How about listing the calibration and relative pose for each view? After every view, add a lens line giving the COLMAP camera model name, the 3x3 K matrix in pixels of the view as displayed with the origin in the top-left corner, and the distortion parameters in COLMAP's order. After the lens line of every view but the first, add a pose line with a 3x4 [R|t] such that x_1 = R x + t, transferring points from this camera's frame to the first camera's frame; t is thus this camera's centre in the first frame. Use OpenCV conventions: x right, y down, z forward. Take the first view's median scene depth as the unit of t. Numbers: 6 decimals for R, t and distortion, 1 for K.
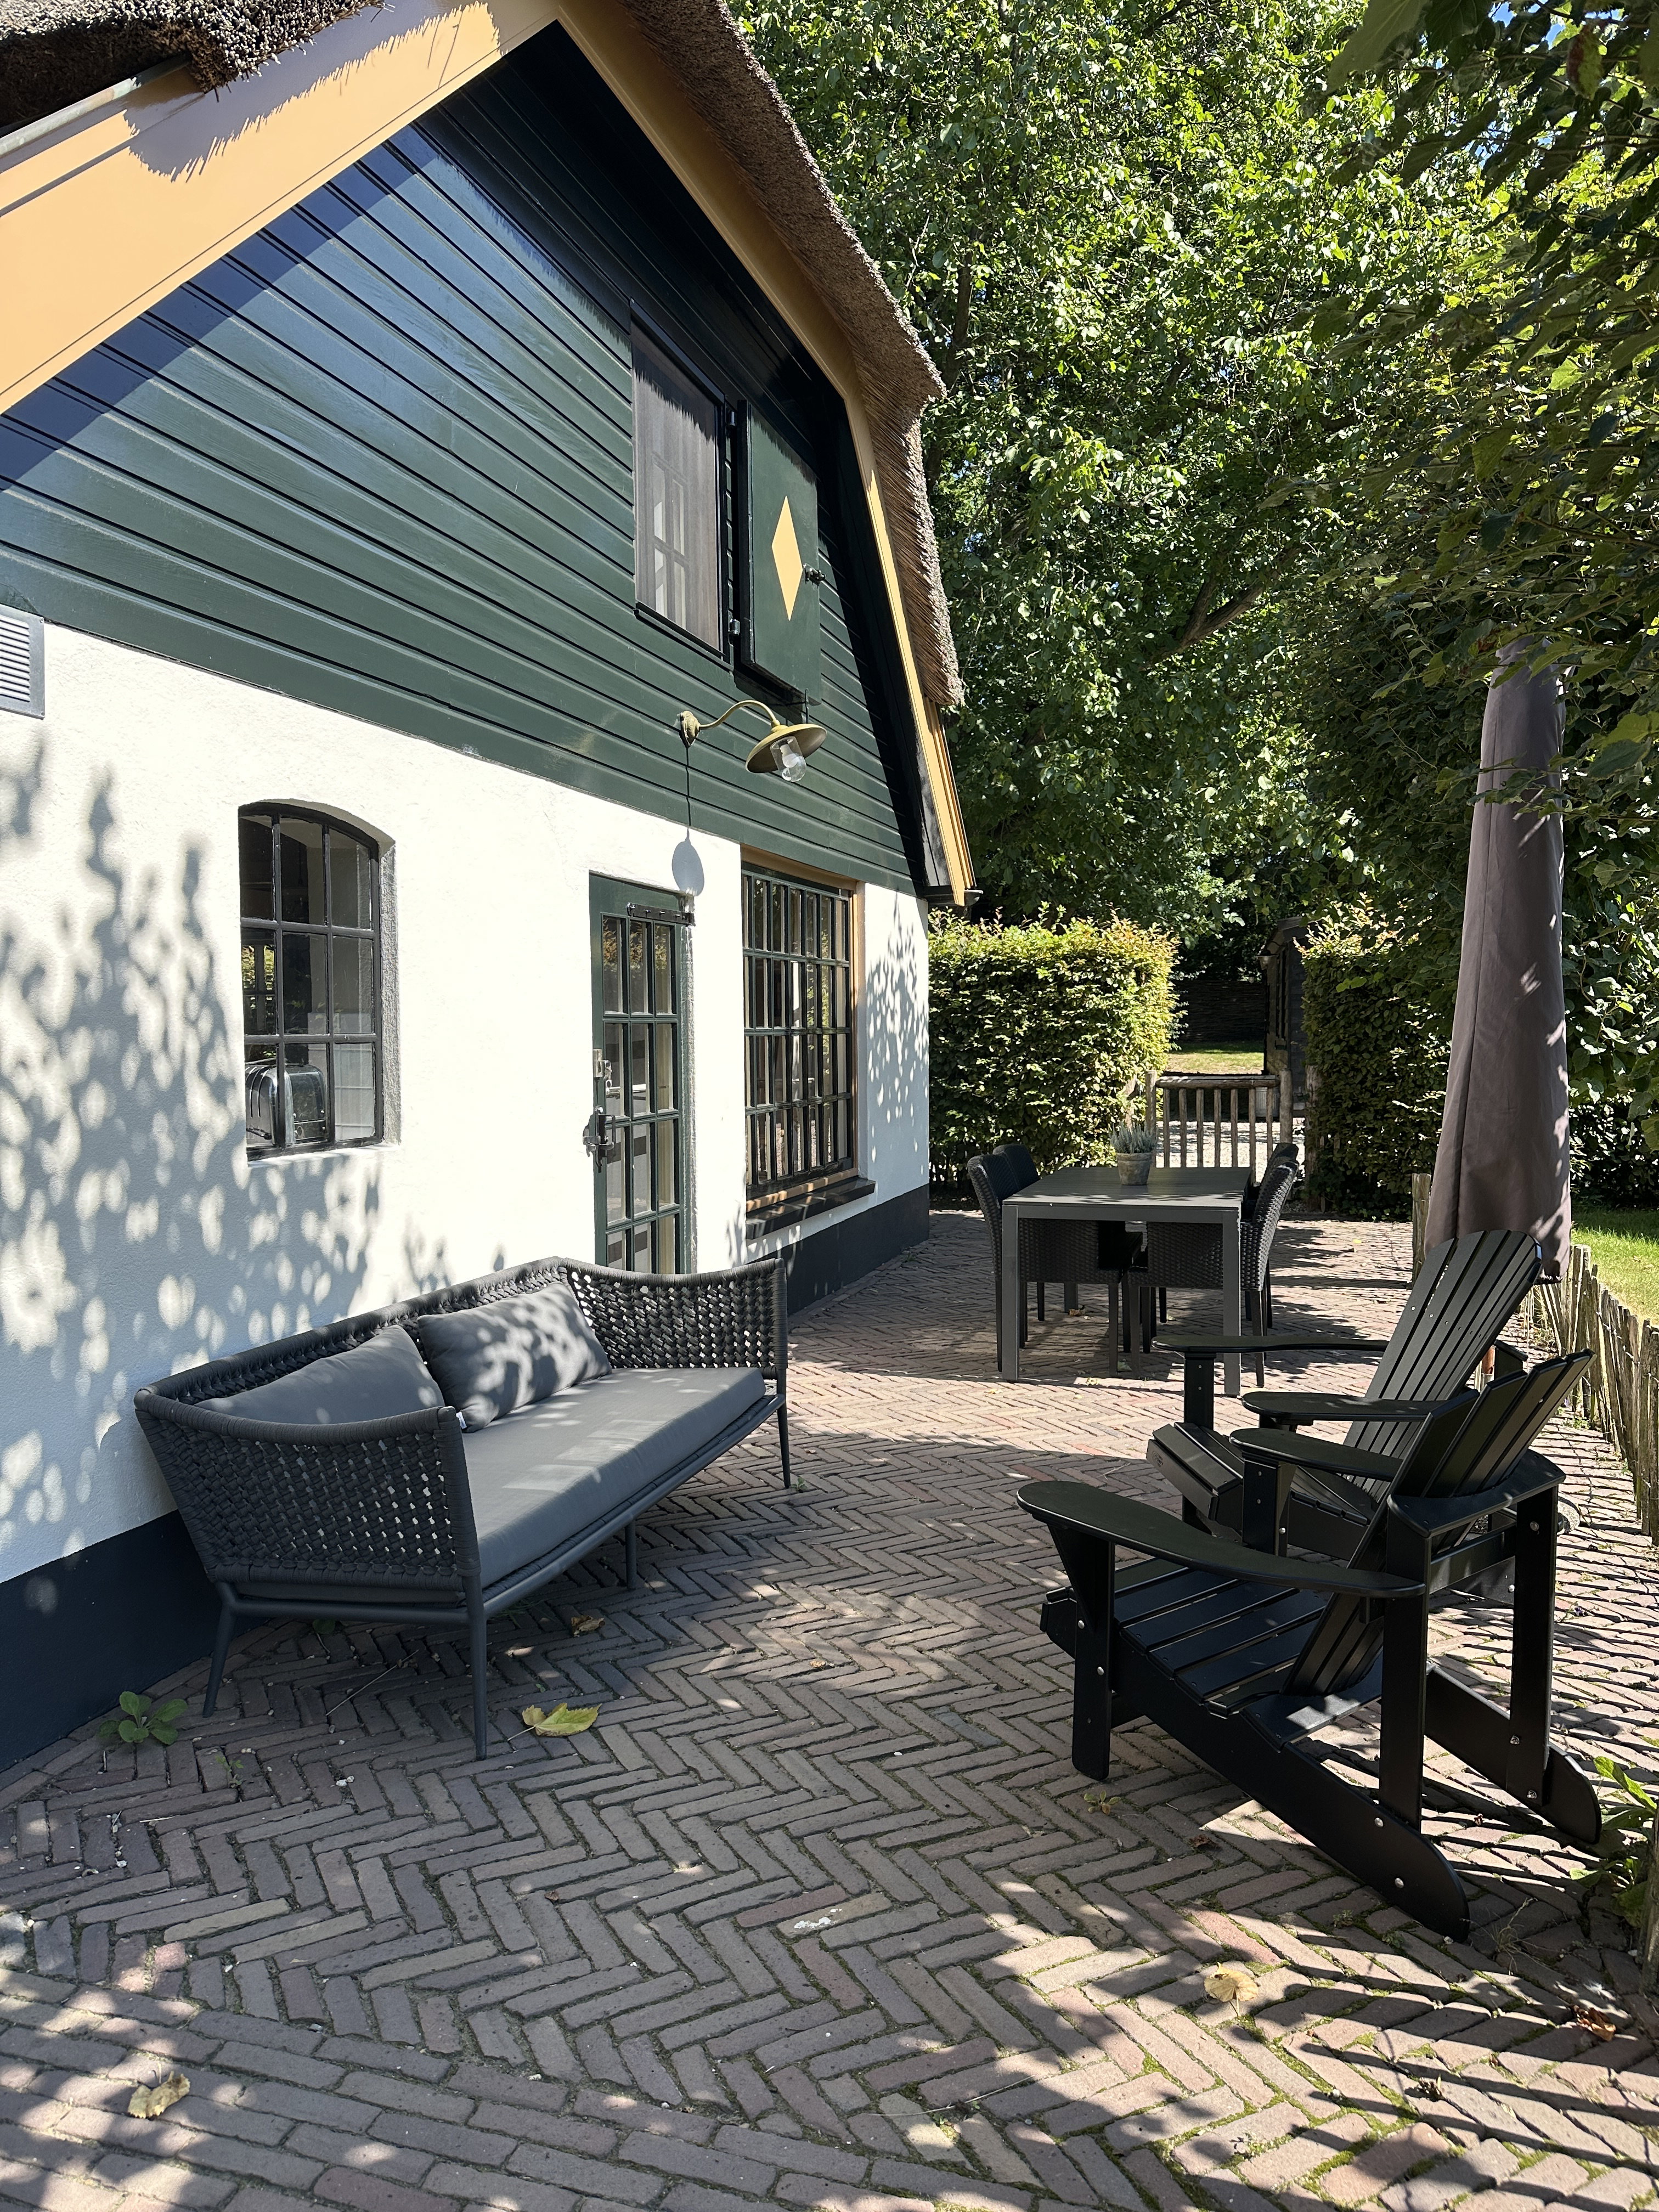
lens RADIAL K [[1535.2, 0, 831.8], [0, 1535.2, 1165.6], [0, 0, 1]] dist [0.167786, -0.328862]
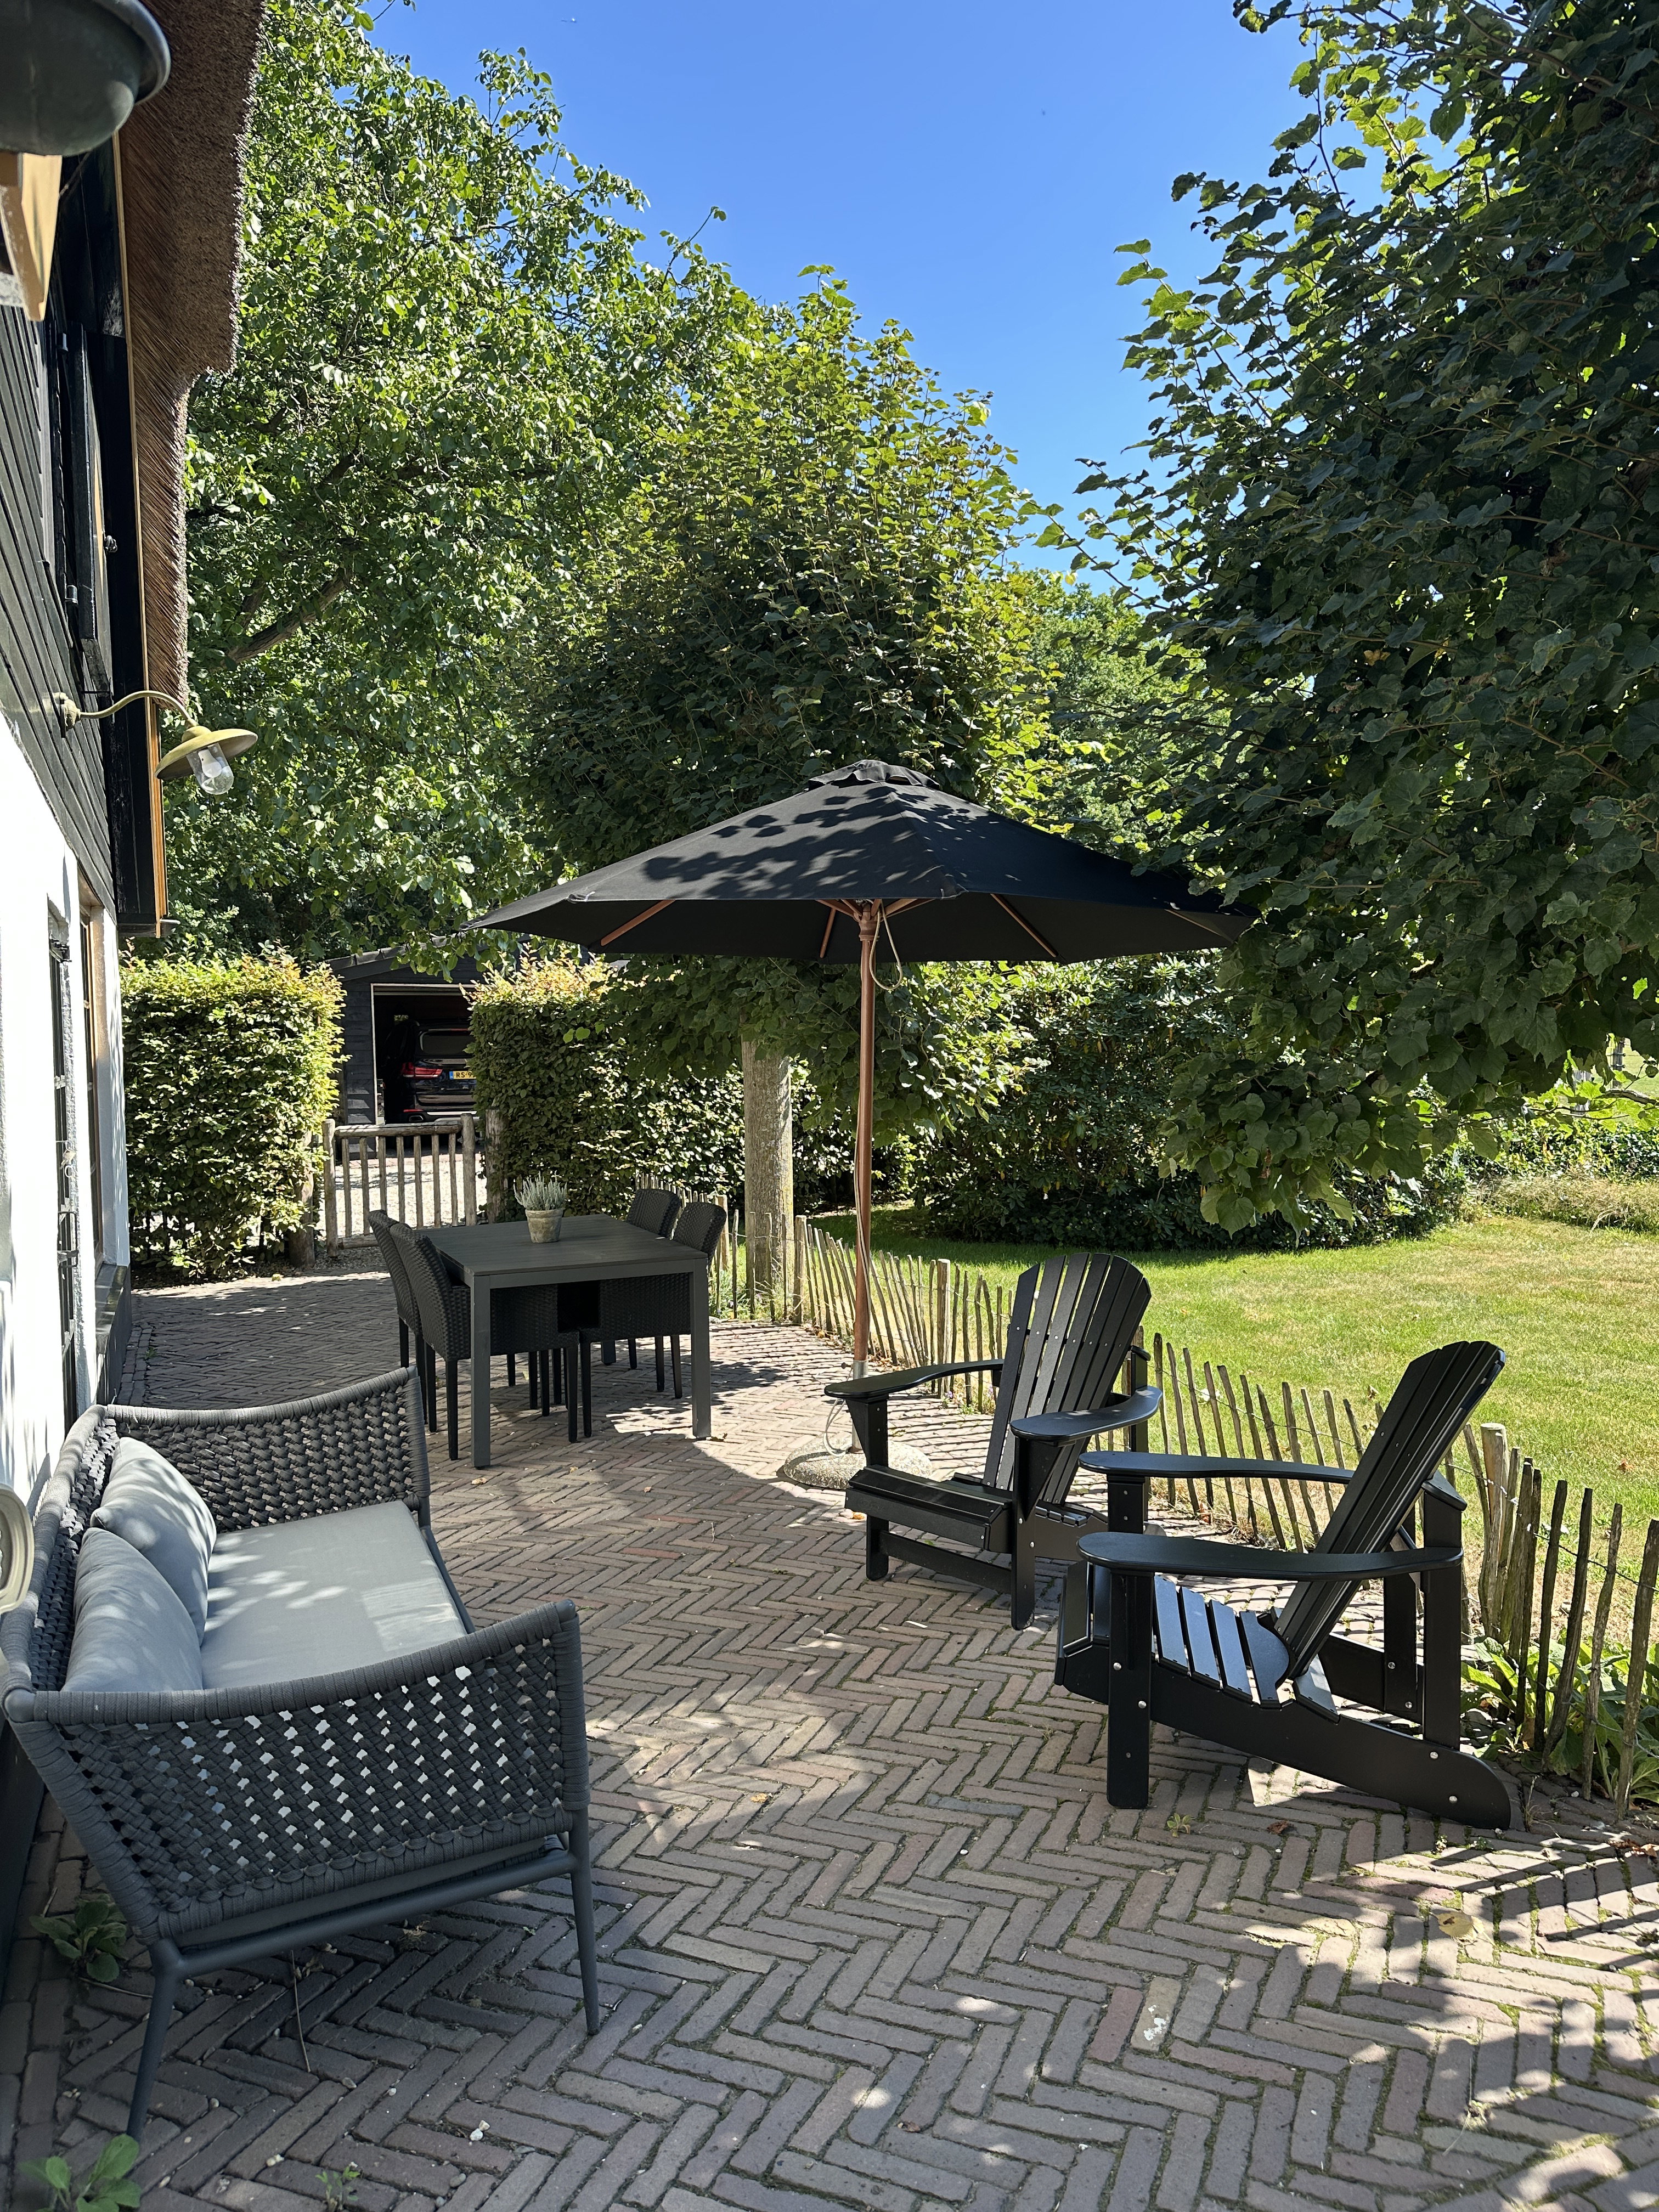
lens RADIAL K [[1535.2, 0, 831.8], [0, 1535.2, 1165.6], [0, 0, 1]] dist [0.167786, -0.328862]
pose [[0.760337, -0.057472, 0.646981, -0.178689], [0.071763, 0.997413, 0.004264, -0.016254], [-0.645552, 0.043187, 0.762495, 0.086501]]
